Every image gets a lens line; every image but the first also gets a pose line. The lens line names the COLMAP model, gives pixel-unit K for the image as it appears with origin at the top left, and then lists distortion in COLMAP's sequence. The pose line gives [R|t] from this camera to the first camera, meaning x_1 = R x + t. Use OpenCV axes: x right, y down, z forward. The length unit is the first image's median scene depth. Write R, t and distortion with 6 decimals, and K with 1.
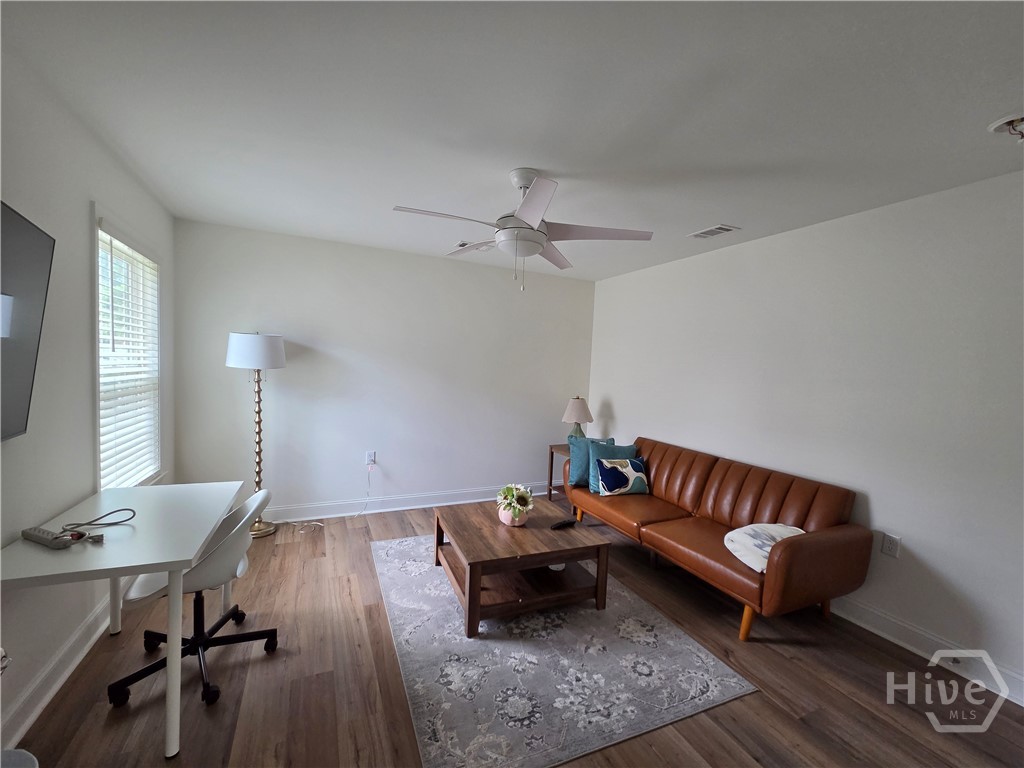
lens RADIAL K [[417.8, 0, 509.0], [0, 417.8, 385.0], [0, 0, 1]] dist [0.009226, 0.000217]
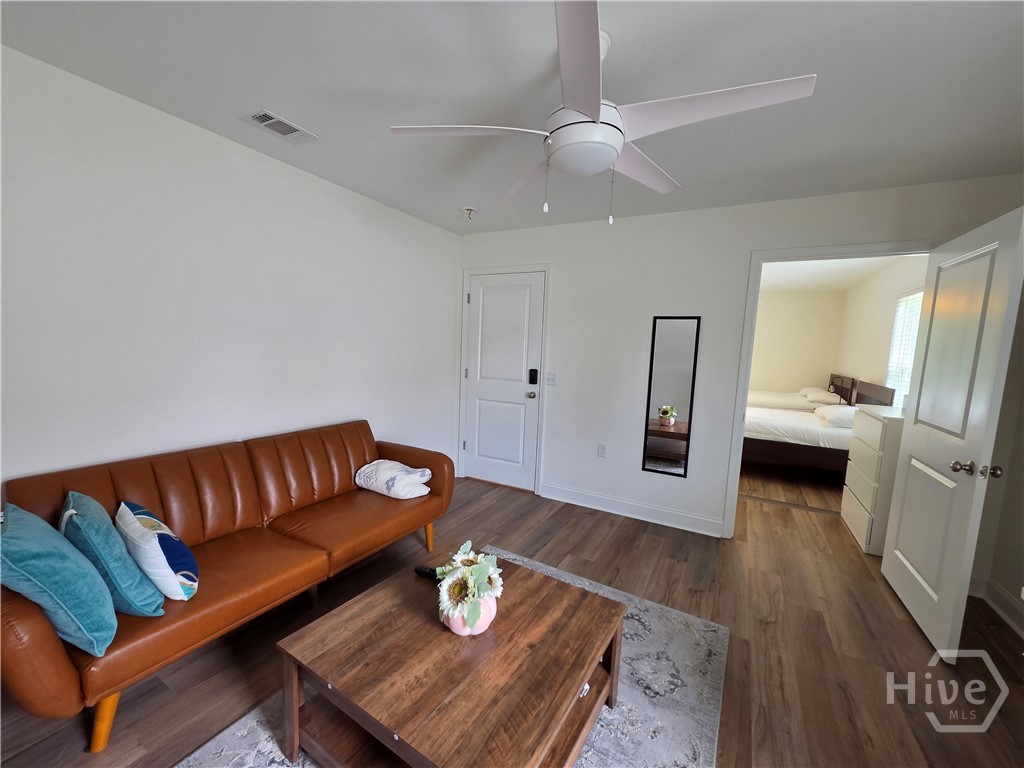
lens RADIAL K [[417.8, 0, 507.8], [0, 417.8, 388.4], [0, 0, 1]] dist [0.009226, 0.000217]
pose [[-0.579133, -0.153107, 0.800726, -0.549457], [-0.027041, 0.985273, 0.168837, -0.088135], [-0.814784, 0.076127, -0.574745, 1.677112]]
